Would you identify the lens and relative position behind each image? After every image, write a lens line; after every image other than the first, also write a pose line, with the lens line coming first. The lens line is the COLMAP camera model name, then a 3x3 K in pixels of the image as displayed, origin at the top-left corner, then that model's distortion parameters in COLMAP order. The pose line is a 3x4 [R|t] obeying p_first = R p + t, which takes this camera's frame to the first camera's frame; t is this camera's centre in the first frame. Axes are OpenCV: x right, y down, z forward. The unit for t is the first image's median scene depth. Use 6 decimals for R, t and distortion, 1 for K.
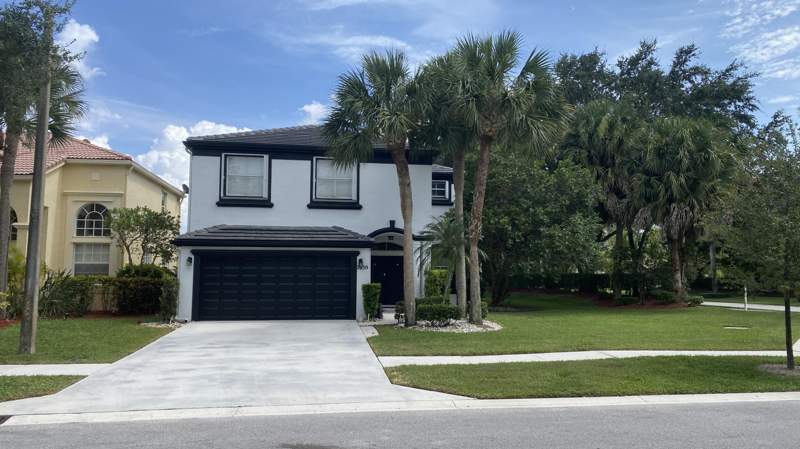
lens RADIAL K [[627.6, 0, 410.9], [0, 627.6, 230.4], [0, 0, 1]] dist [0.083099, -0.031076]
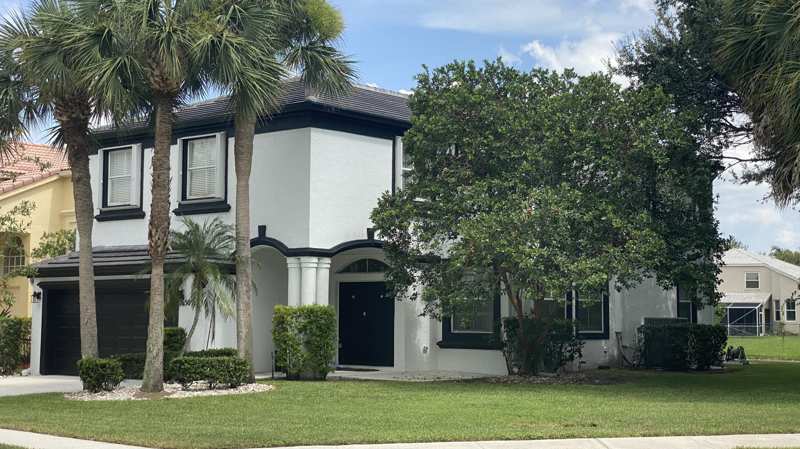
lens RADIAL K [[1245.4, 0, 399.6], [0, 1245.4, 224.7], [0, 0, 1]] dist [0.099060, 0.000000]
pose [[0.677249, -0.059044, -0.733381, 0.995589], [0.052664, 0.998108, -0.031724, 0.030075], [0.733866, -0.017137, 0.679078, 0.266792]]
